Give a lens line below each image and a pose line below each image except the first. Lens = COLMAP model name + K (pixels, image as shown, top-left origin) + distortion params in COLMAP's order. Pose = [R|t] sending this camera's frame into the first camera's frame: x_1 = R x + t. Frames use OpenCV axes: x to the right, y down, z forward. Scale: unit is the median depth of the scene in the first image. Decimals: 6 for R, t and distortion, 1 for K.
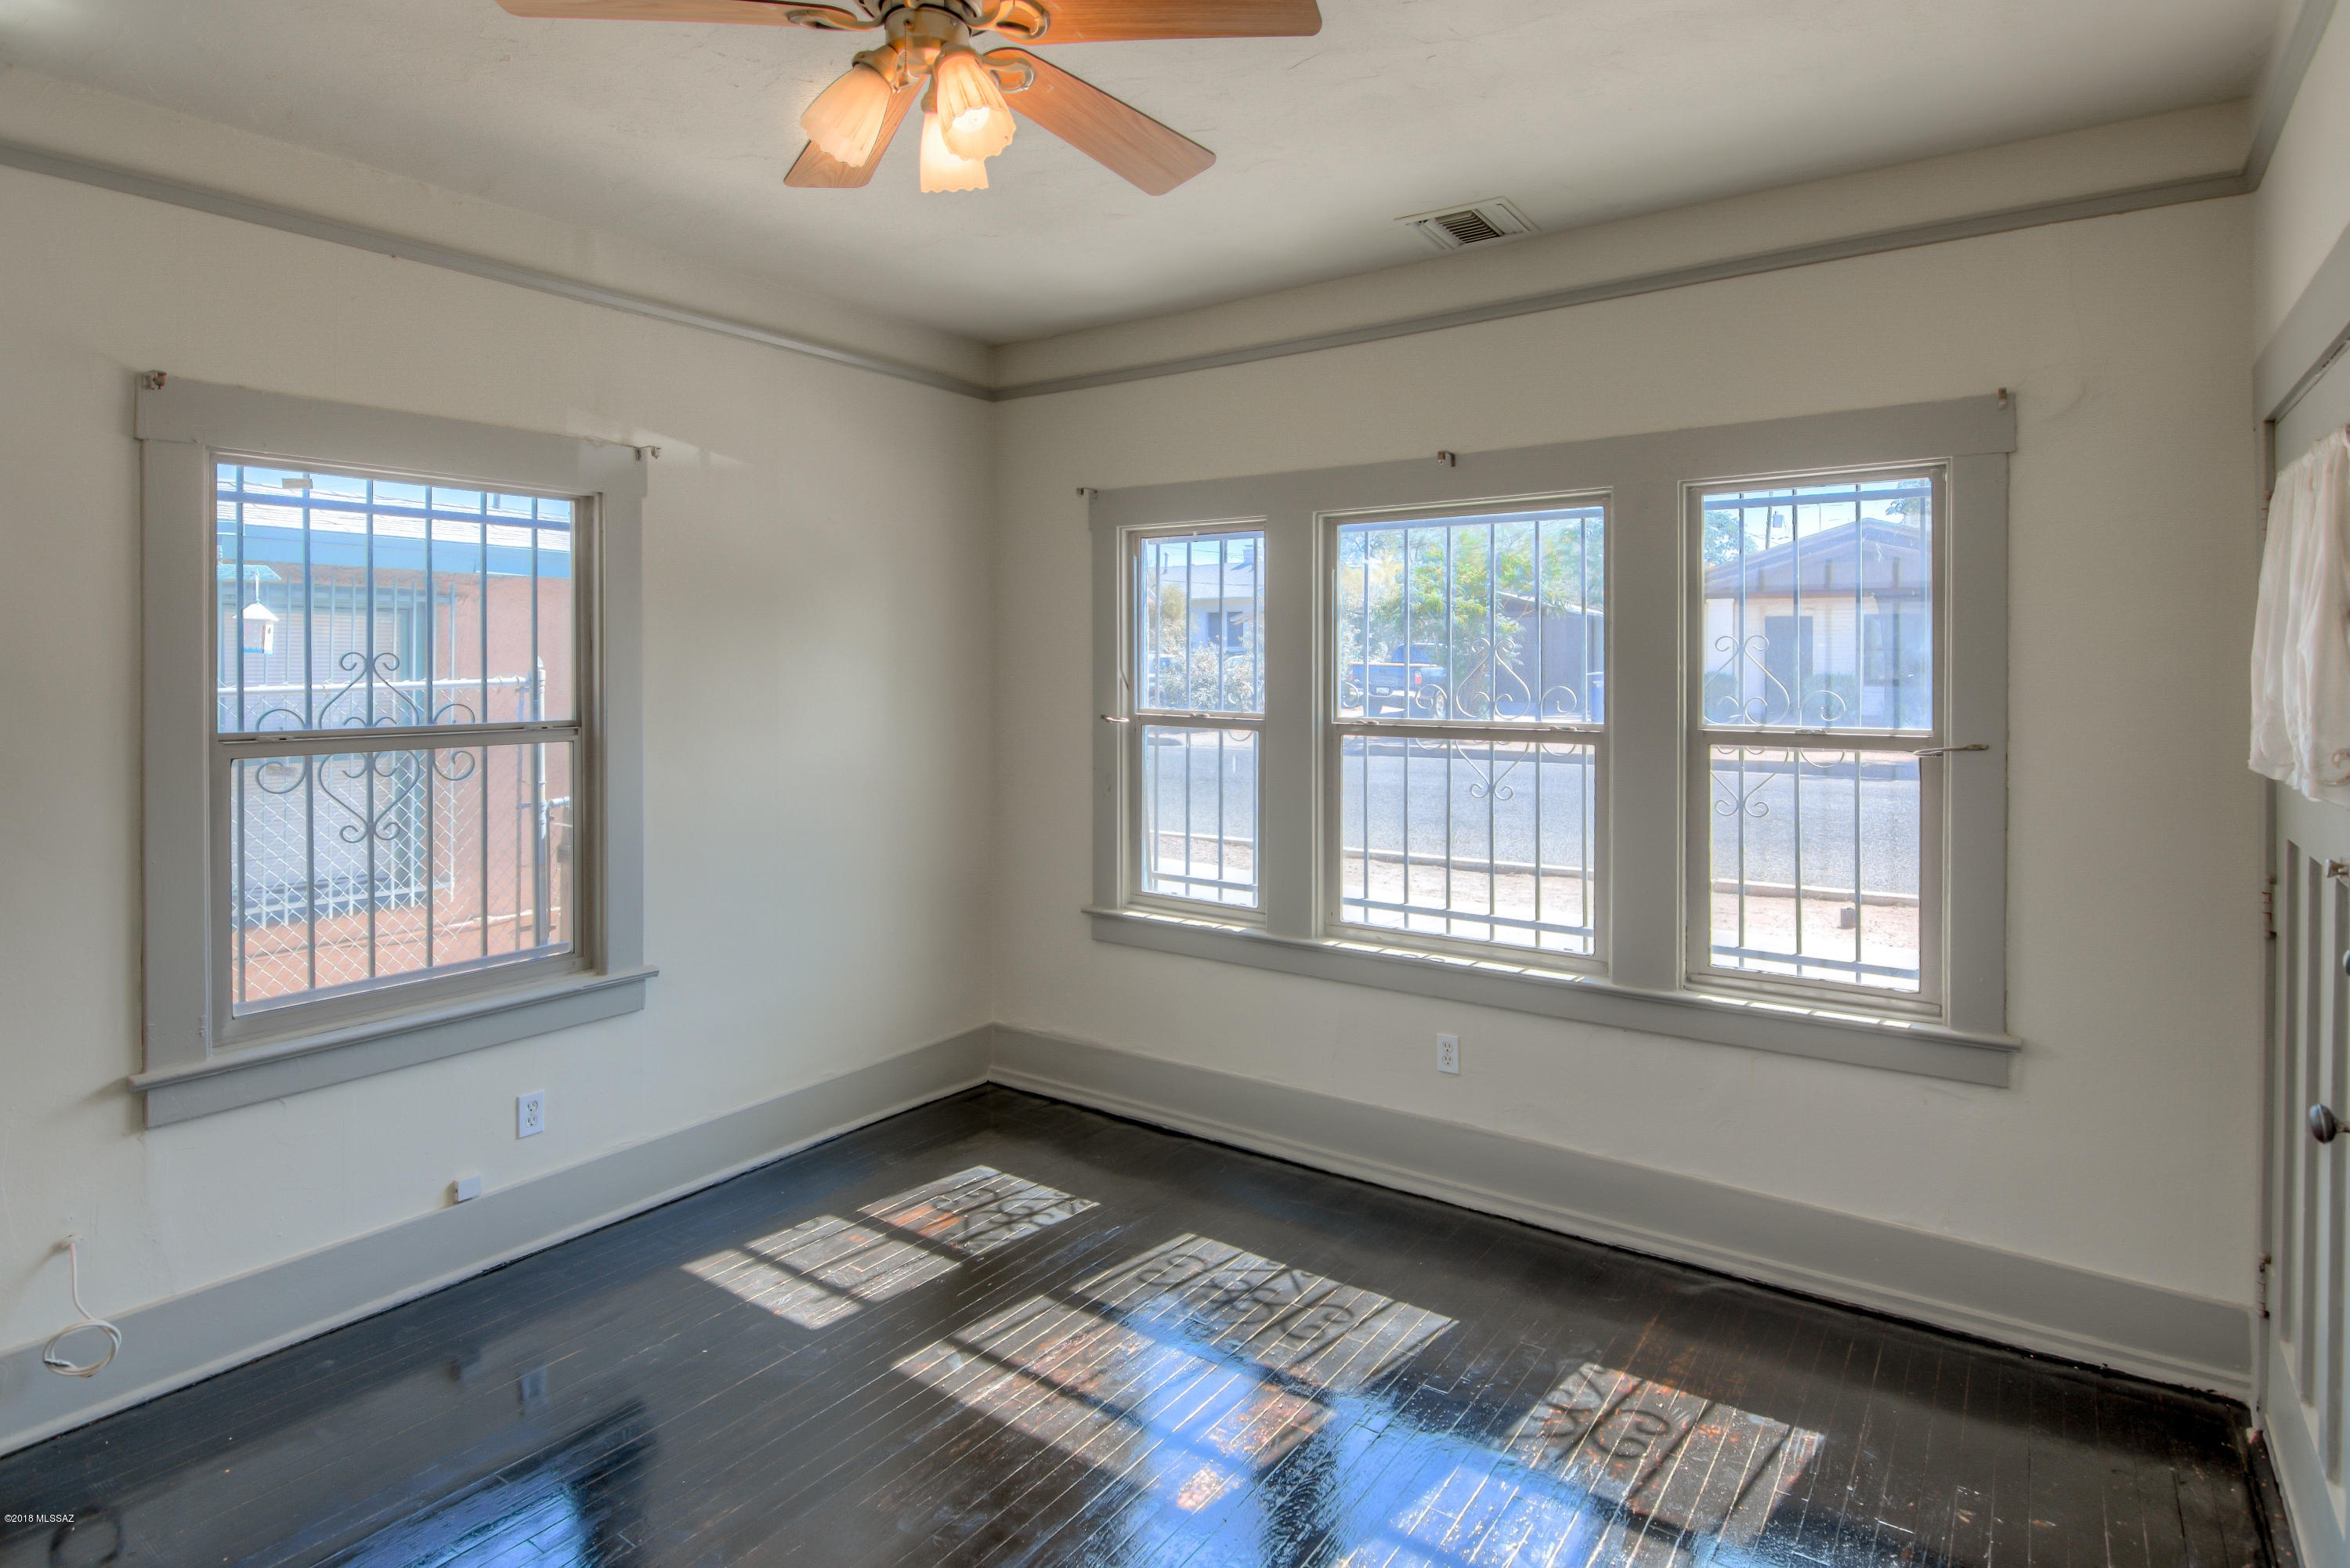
lens RADIAL K [[1260.4, 0, 1177.9], [0, 1260.4, 682.7], [0, 0, 1]] dist [-0.003520, -0.008201]
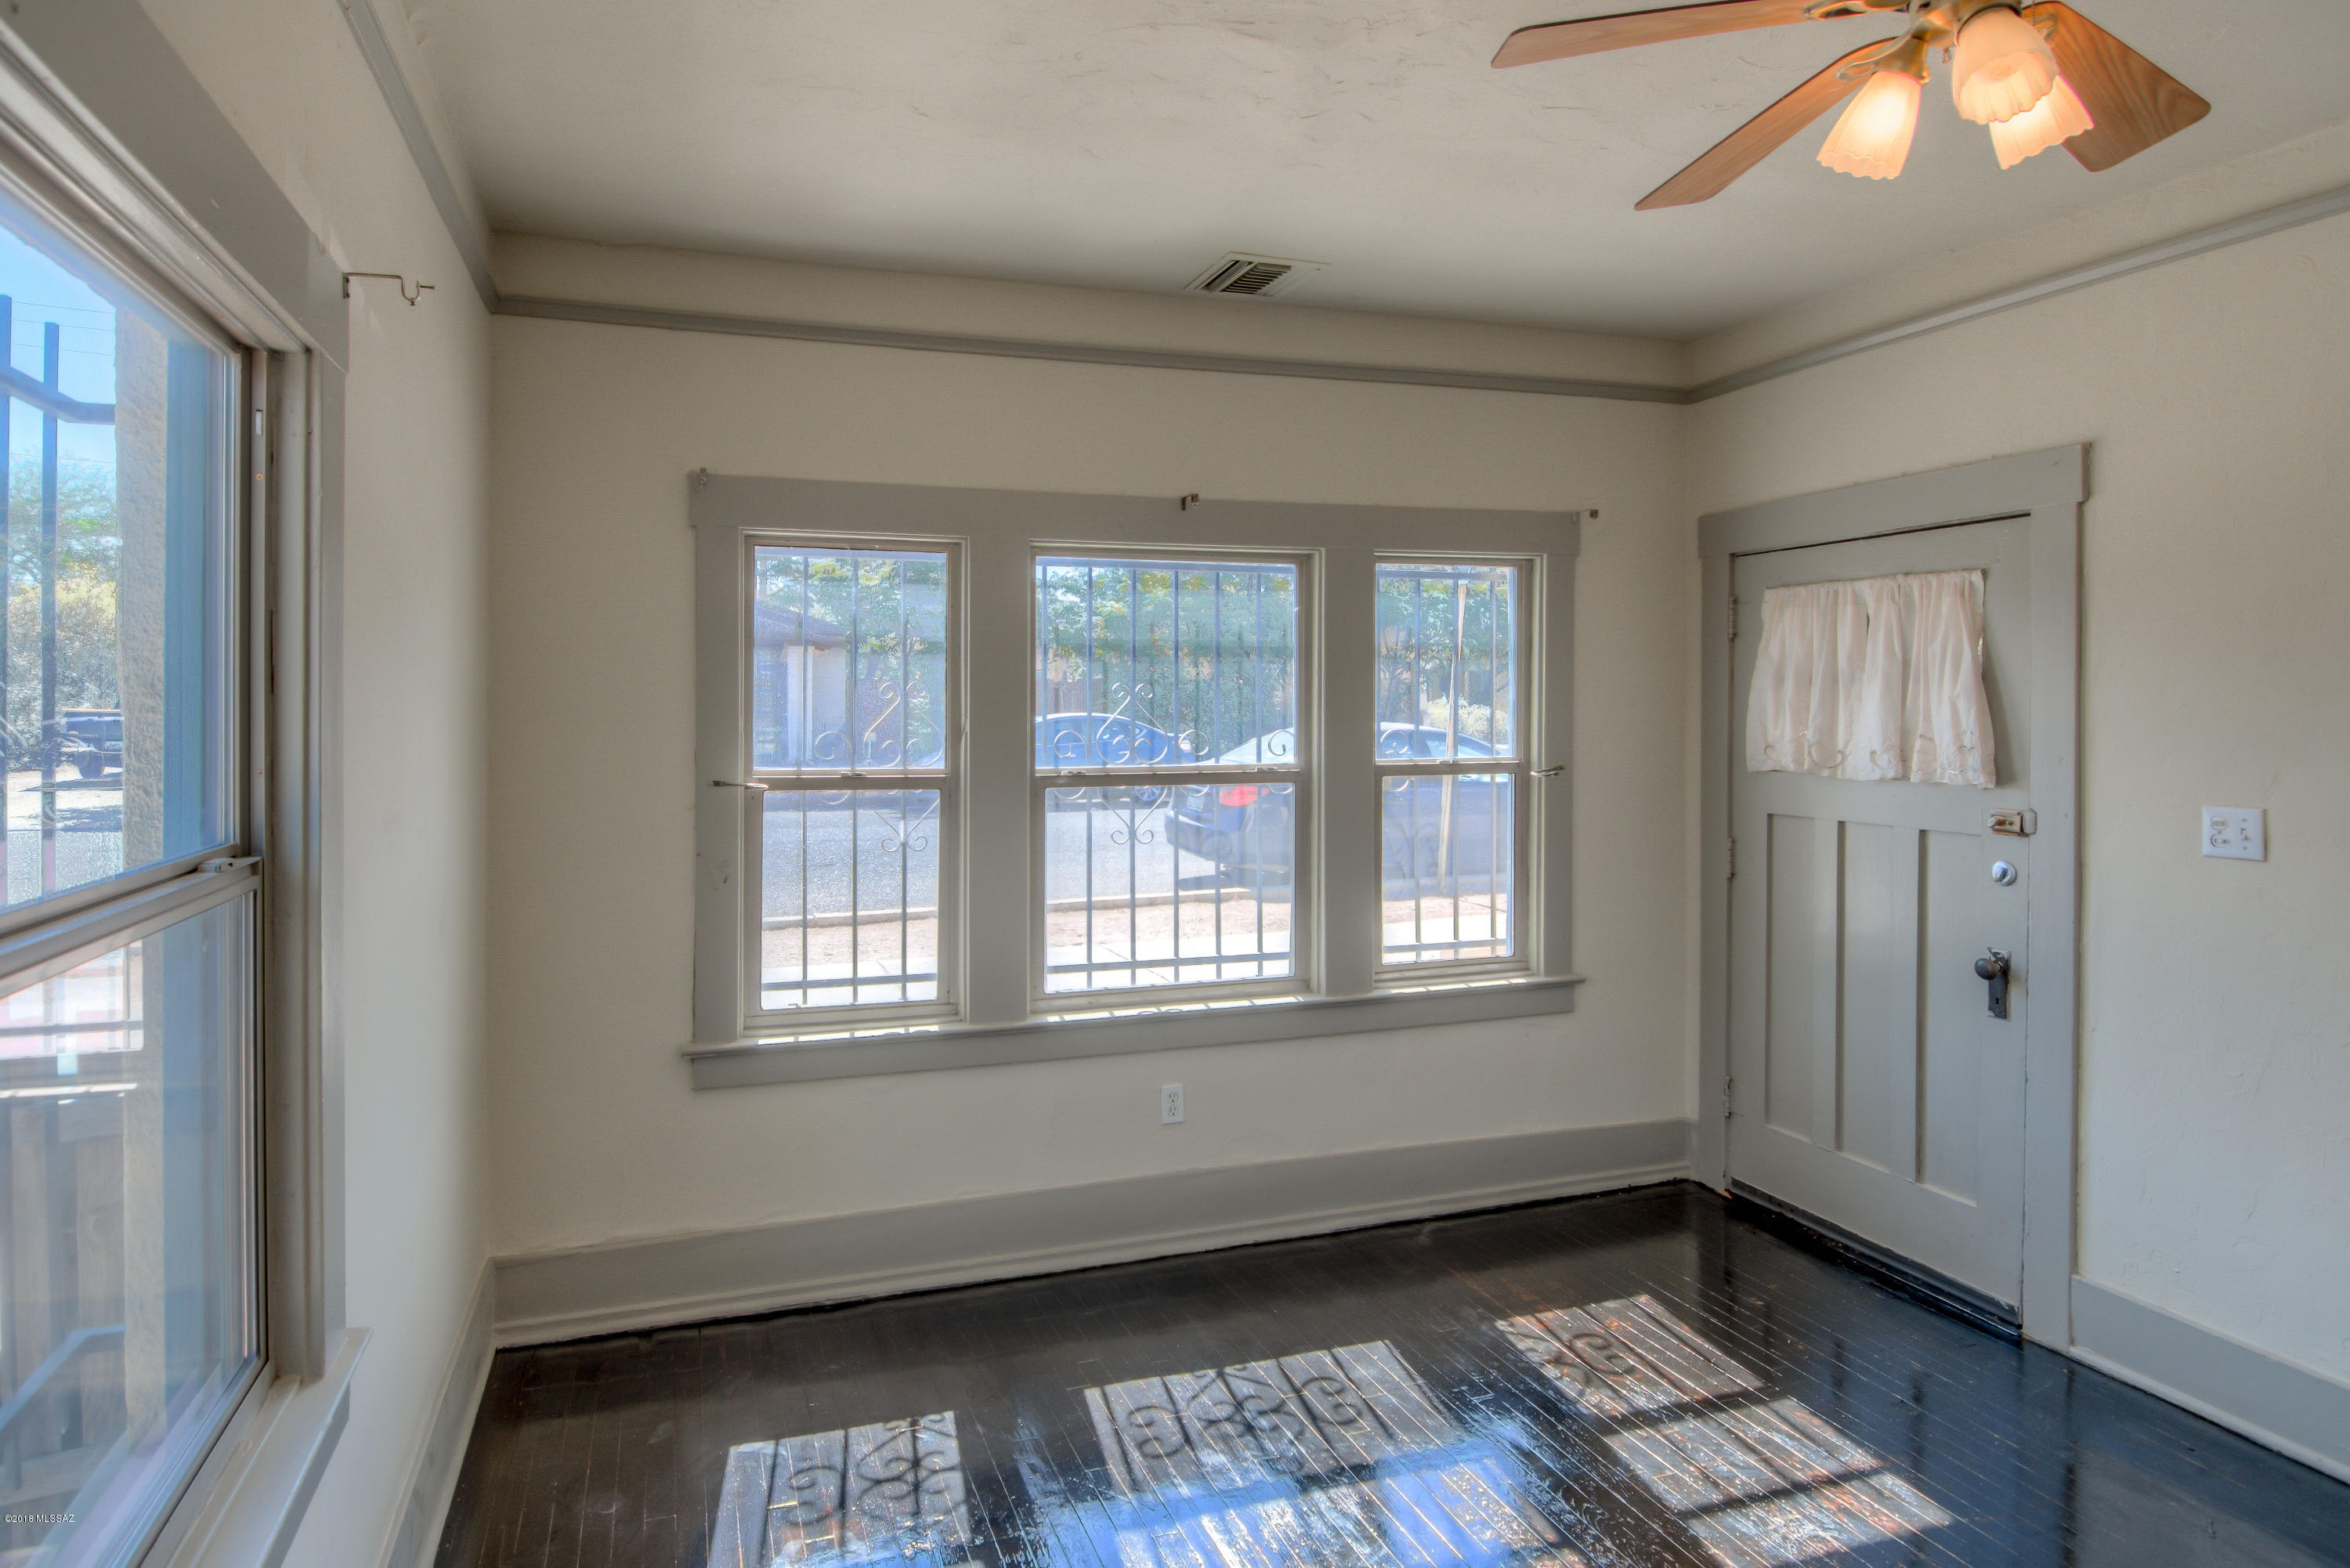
lens RADIAL K [[1260.4, 0, 1105.4], [0, 1260.4, 710.1], [0, 0, 1]] dist [-0.003520, -0.008201]
pose [[0.607399, -0.009820, 0.794336, -0.632459], [0.013426, 0.999908, 0.002095, -0.017696], [-0.794284, 0.009392, 0.607475, 0.465366]]
